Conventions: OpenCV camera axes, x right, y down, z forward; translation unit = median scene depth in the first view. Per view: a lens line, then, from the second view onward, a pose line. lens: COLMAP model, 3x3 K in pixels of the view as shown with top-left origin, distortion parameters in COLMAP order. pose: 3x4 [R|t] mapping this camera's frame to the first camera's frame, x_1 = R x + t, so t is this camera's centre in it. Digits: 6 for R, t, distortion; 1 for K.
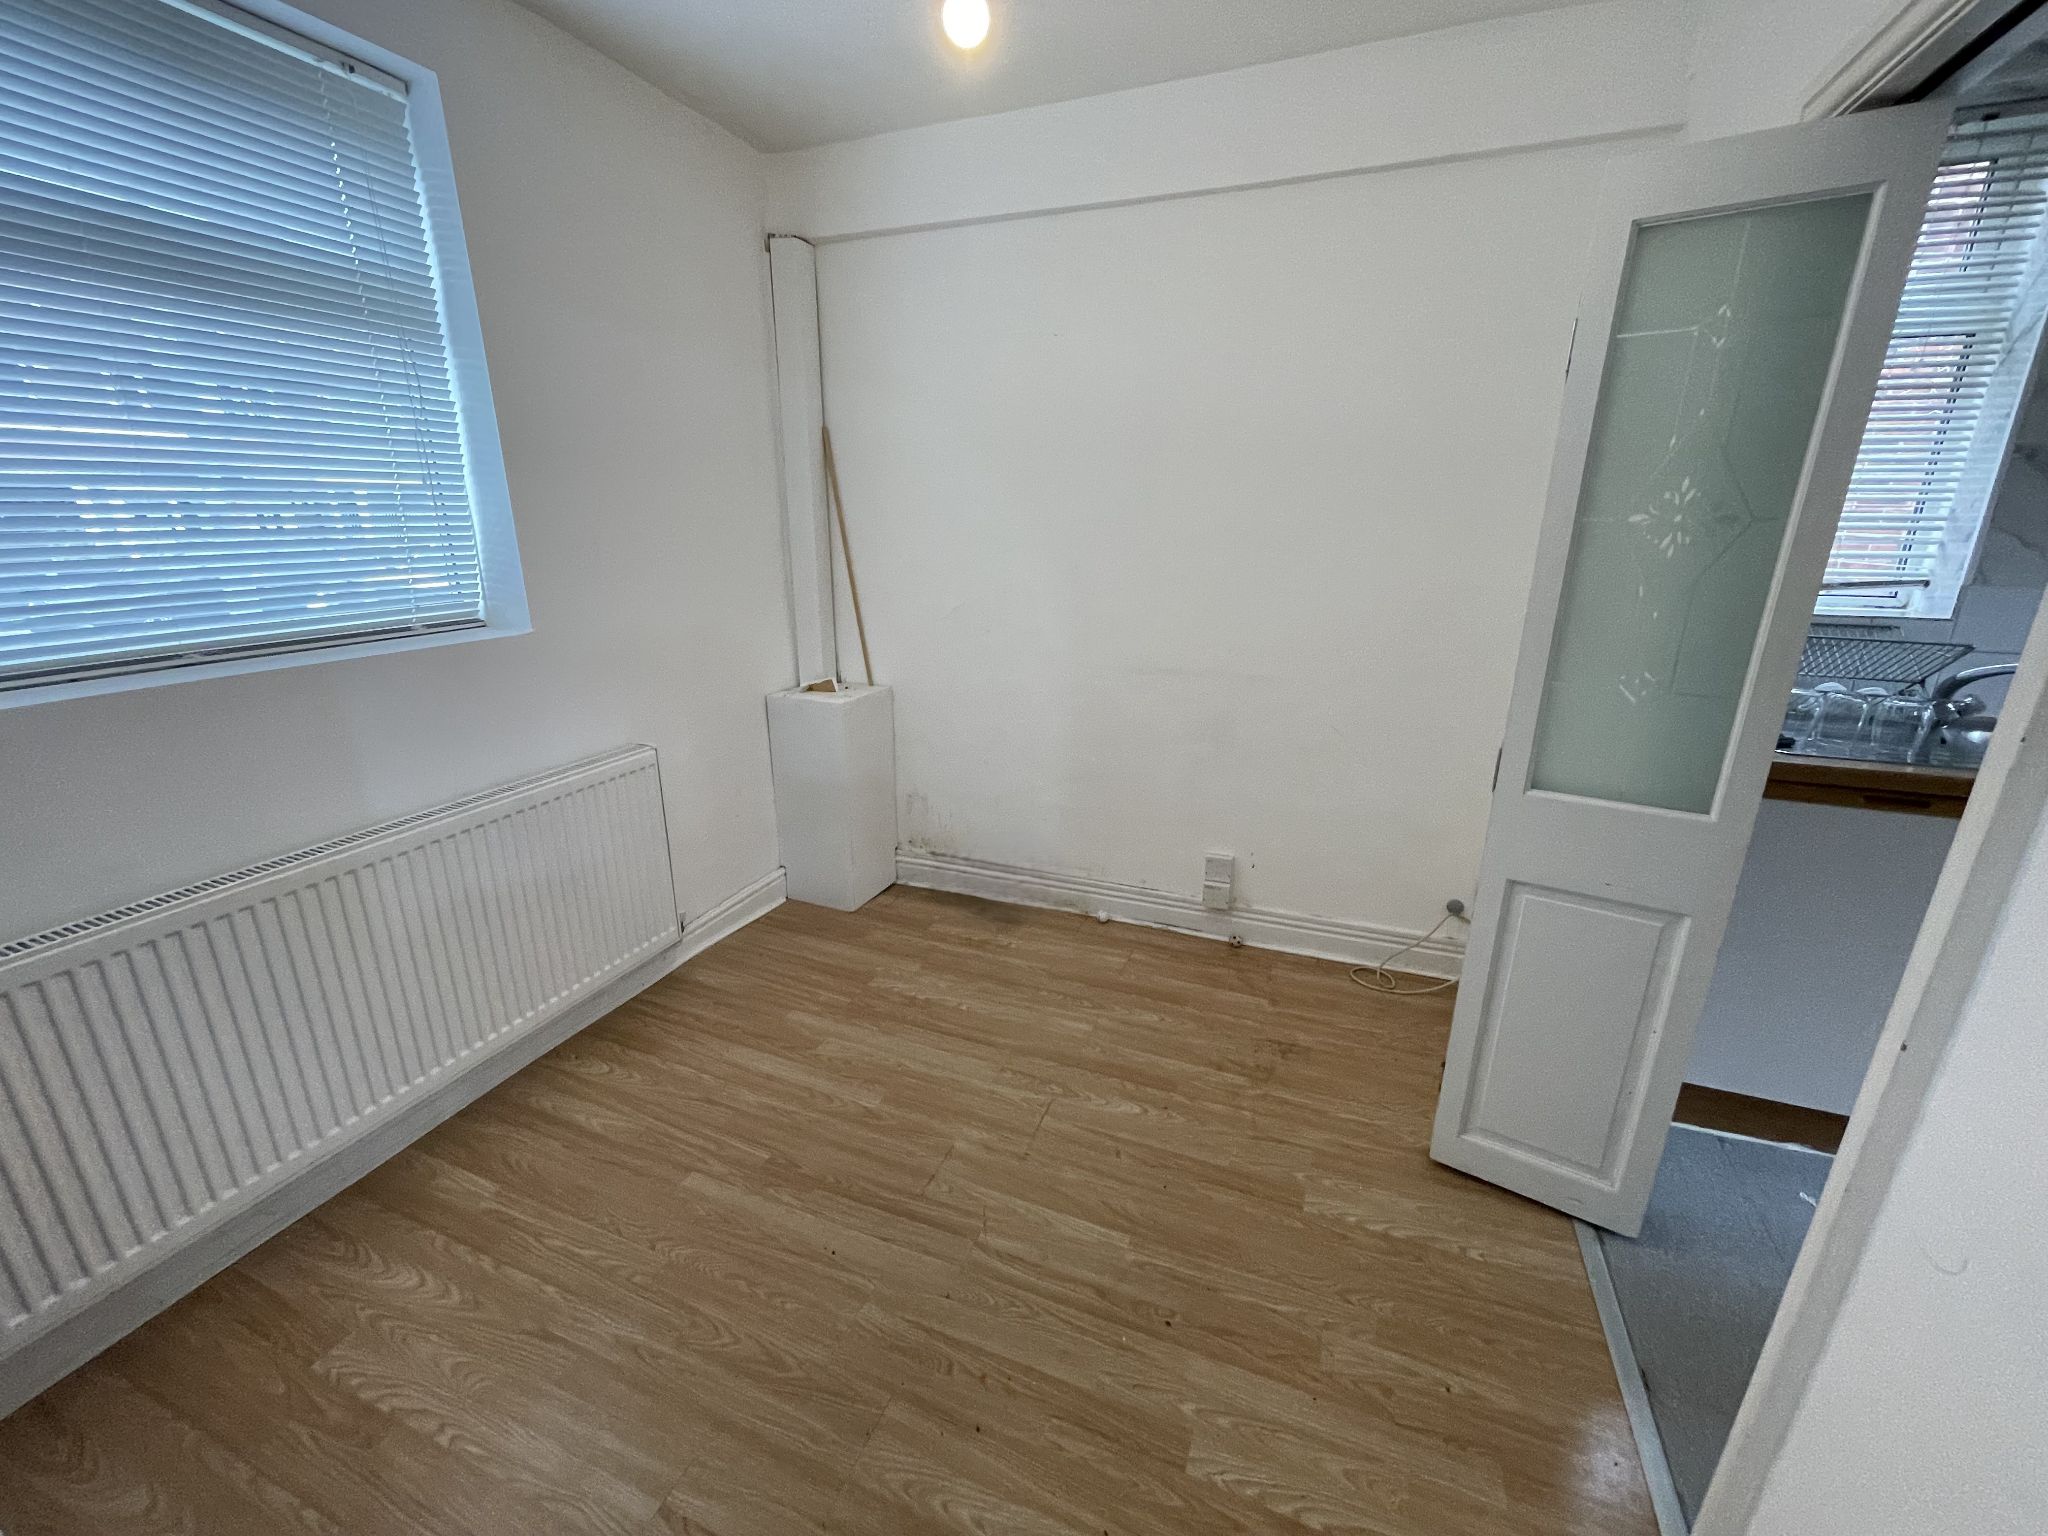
lens RADIAL K [[829.4, 0, 1024.0], [0, 829.4, 768.0], [0, 0, 1]] dist [-0.010538, -0.000133]
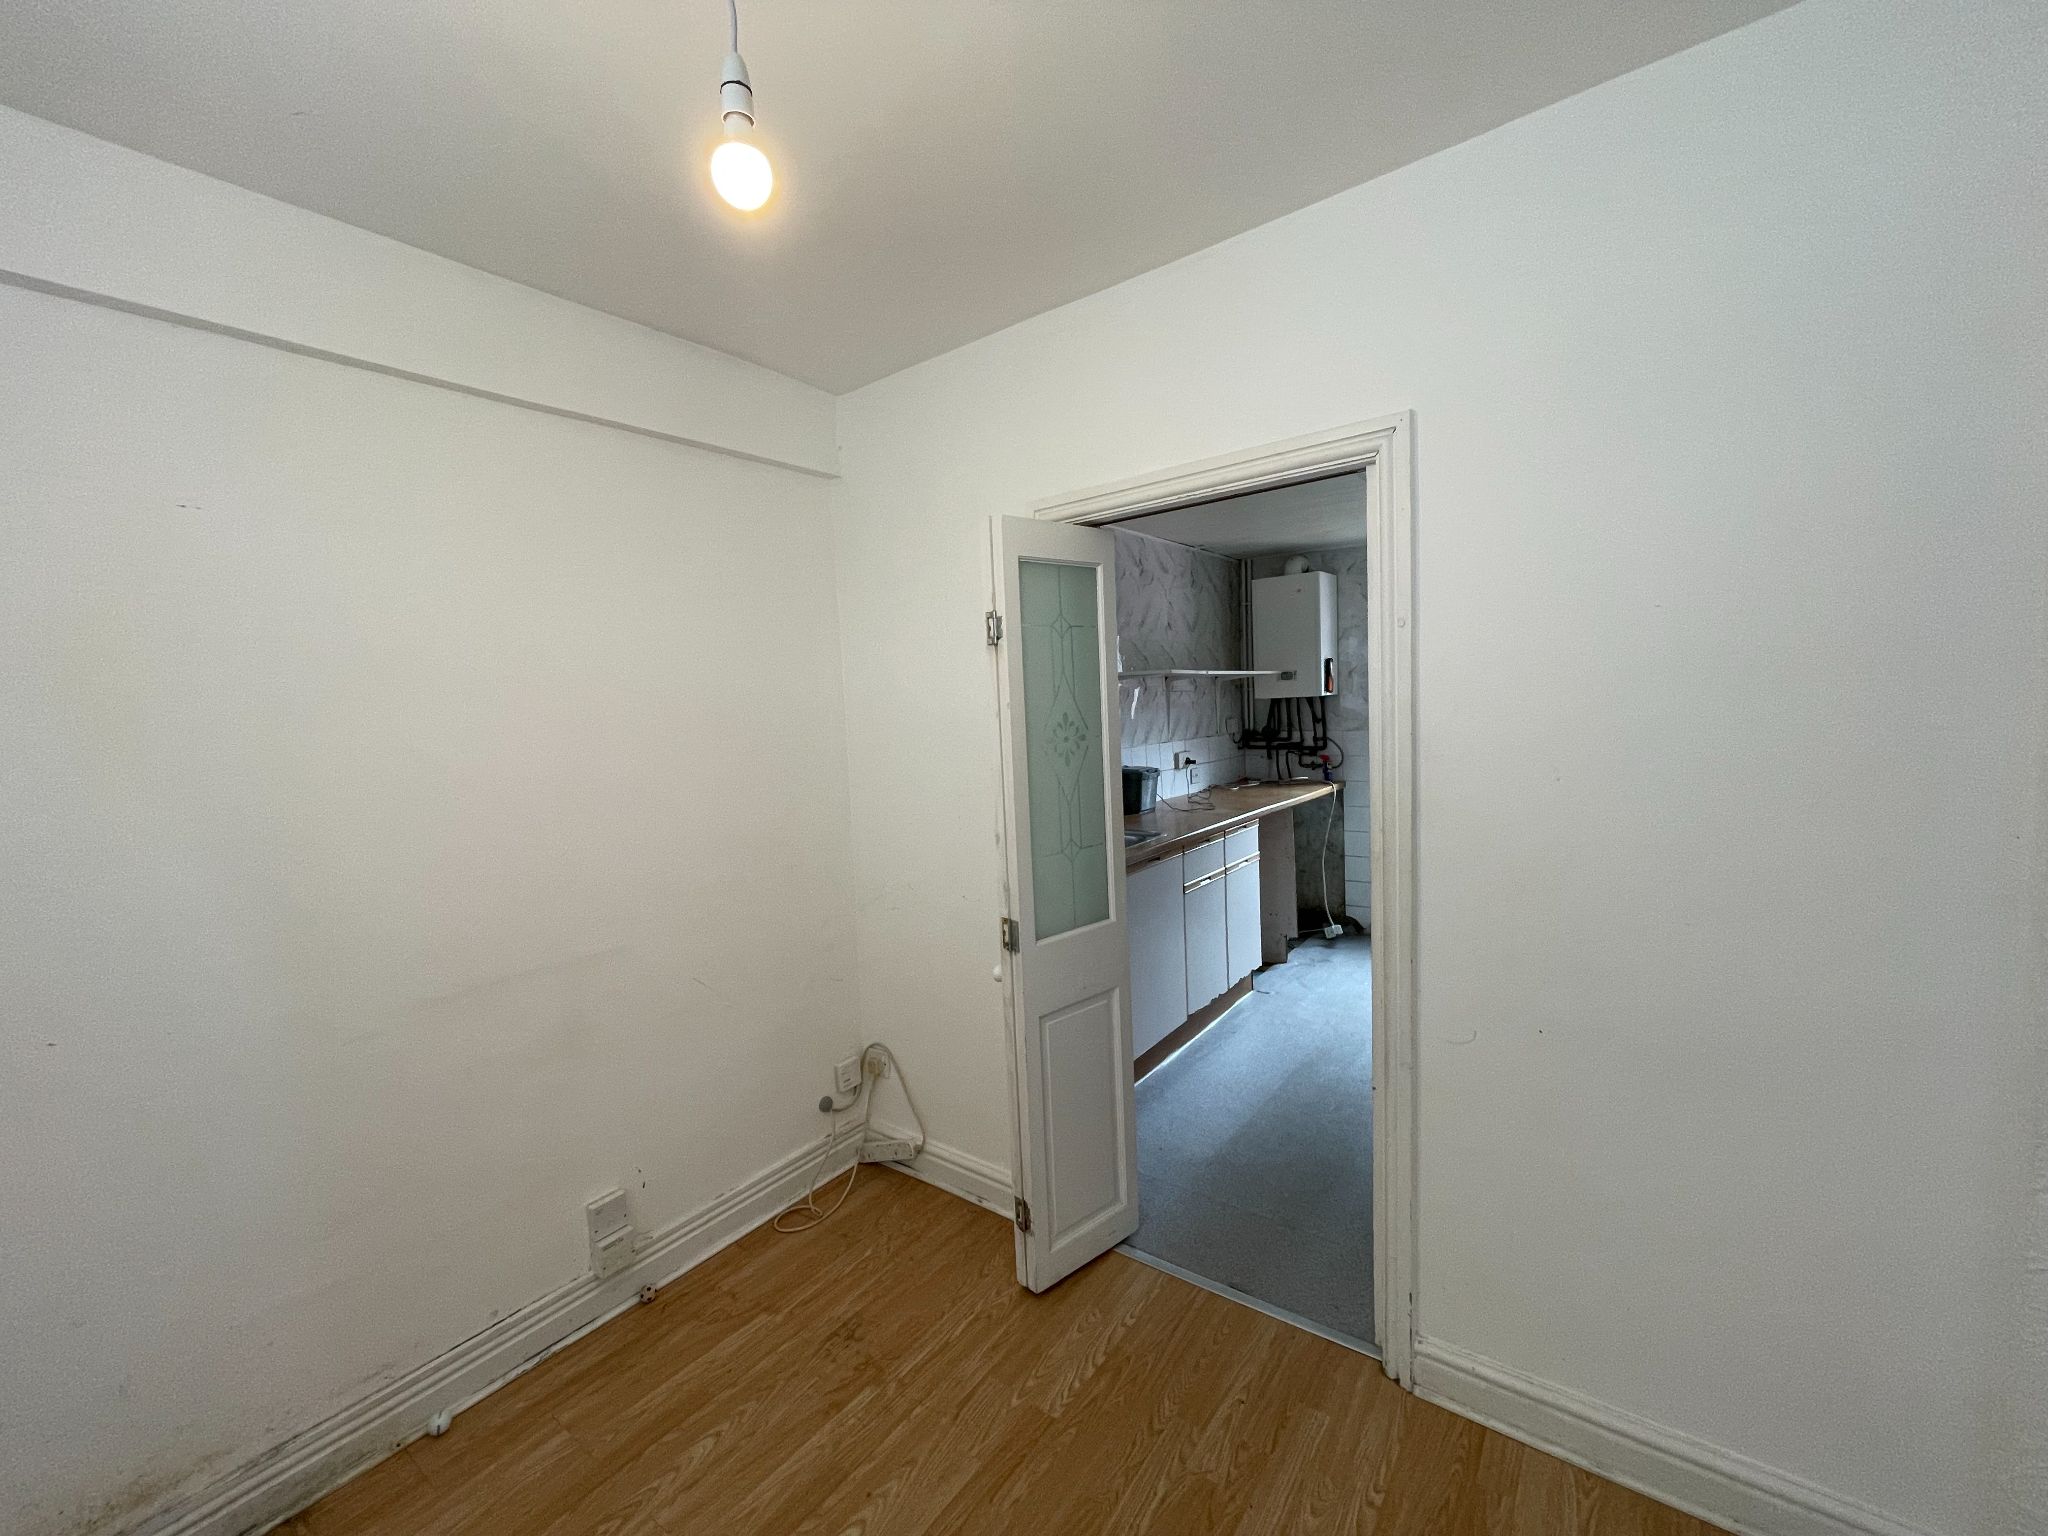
lens RADIAL K [[833.5, 0, 1024.0], [0, 833.5, 768.0], [0, 0, 1]] dist [0.012602, 0.000151]
pose [[0.259085, -0.082603, 0.962316, -0.477760], [0.329361, 0.944173, -0.007629, -0.171539], [-0.907963, 0.318926, 0.271827, 0.424153]]
